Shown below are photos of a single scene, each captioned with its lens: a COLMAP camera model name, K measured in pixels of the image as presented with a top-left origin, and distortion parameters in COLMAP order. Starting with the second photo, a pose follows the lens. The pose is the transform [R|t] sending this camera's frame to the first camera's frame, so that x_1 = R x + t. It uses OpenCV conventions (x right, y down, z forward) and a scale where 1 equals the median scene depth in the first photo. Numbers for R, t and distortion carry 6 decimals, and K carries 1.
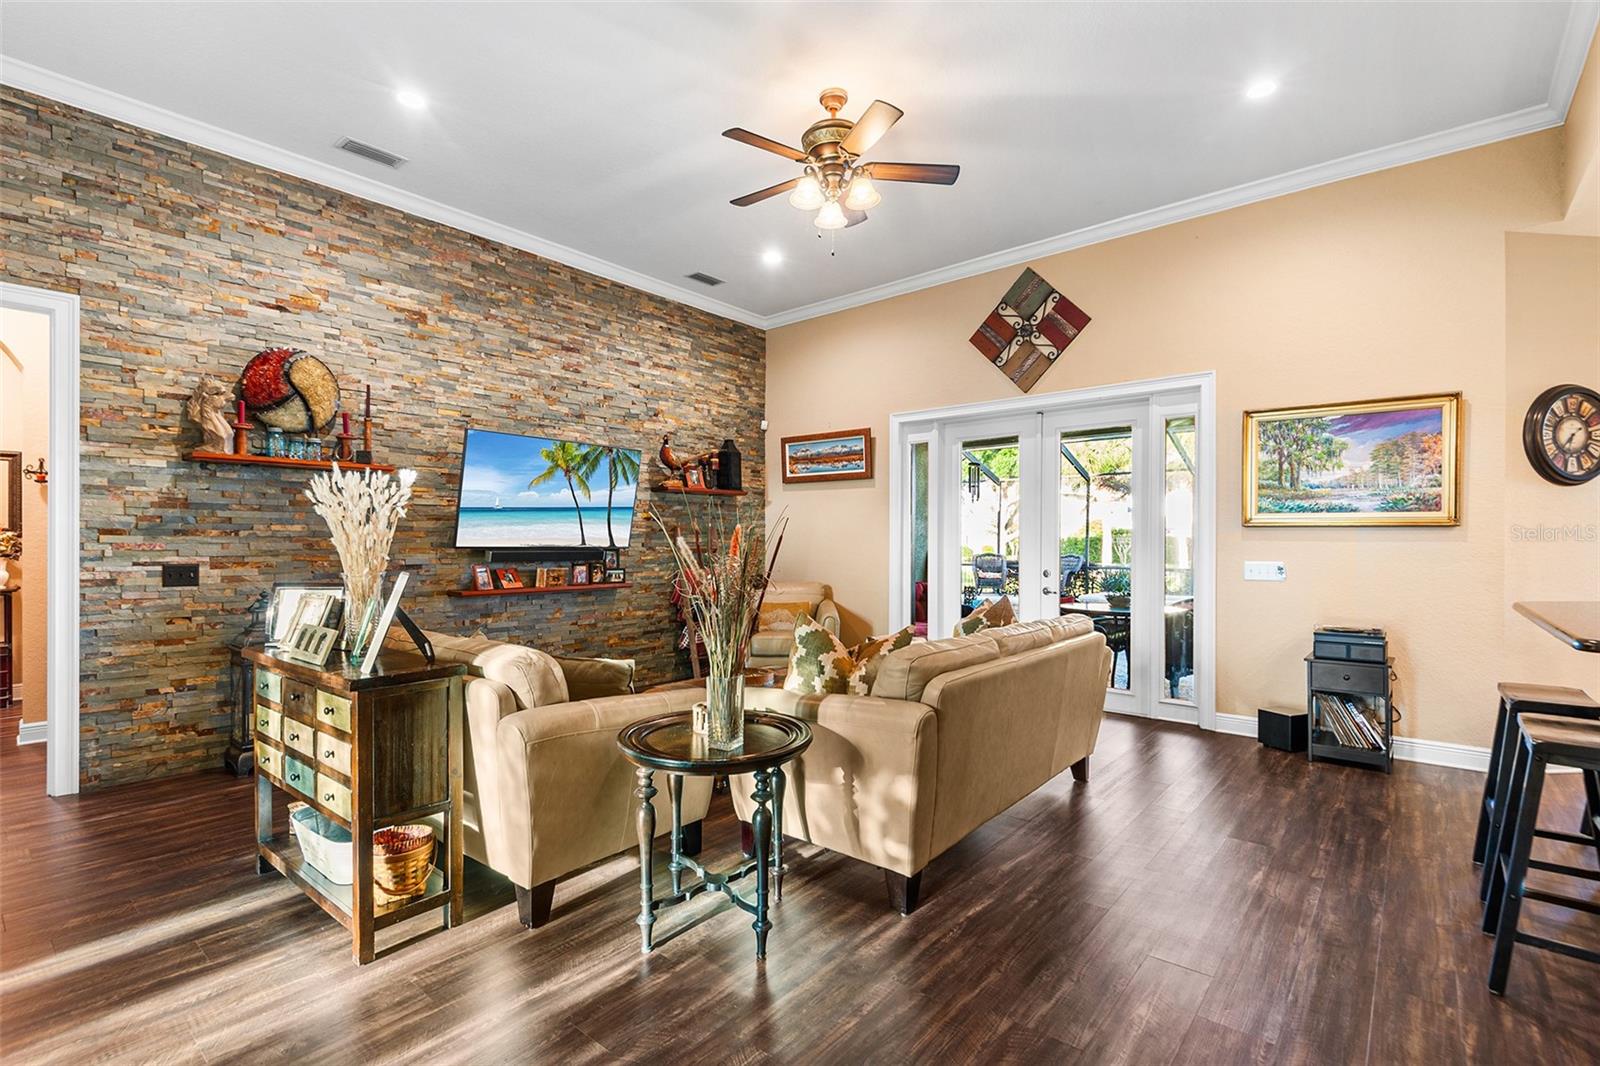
lens RADIAL K [[737.2, 0, 794.4], [0, 737.2, 549.4], [0, 0, 1]] dist [0.035509, -0.023615]
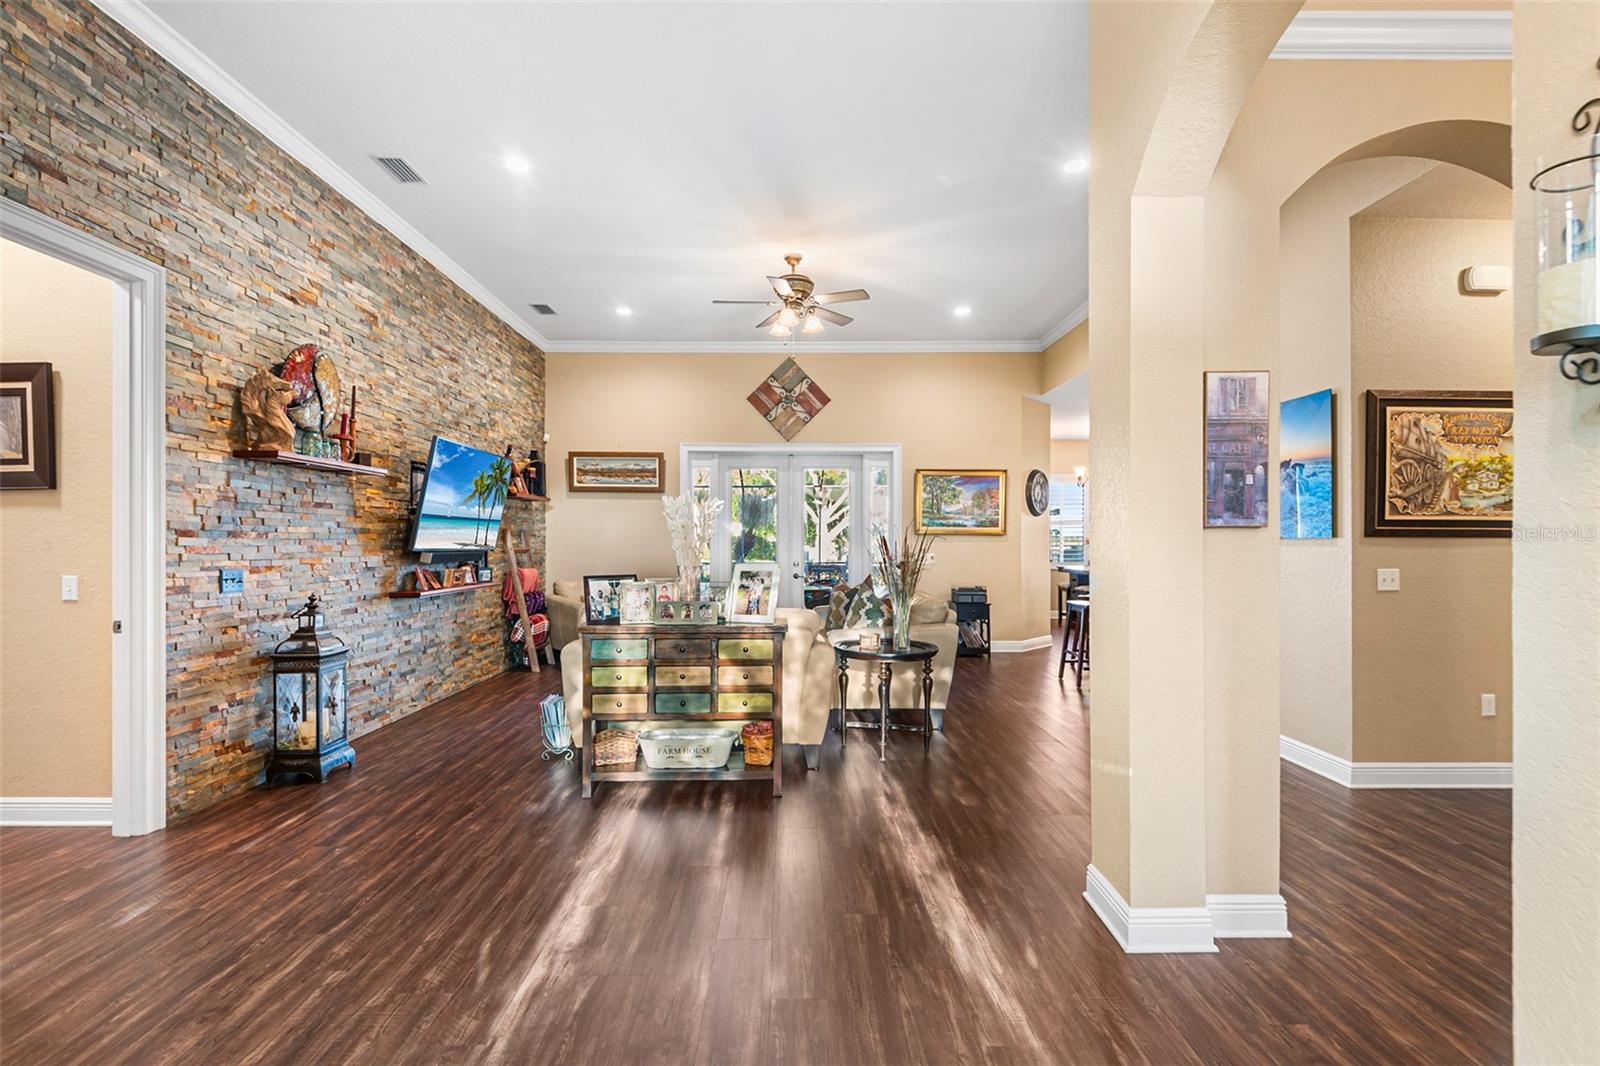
lens RADIAL K [[737.2, 0, 794.4], [0, 737.2, 549.4], [0, 0, 1]] dist [0.035509, -0.023615]
pose [[0.751520, -0.007731, 0.659665, -0.874856], [0.008411, 0.999962, 0.002137, -0.000122], [-0.659657, 0.003942, 0.751556, -0.145877]]
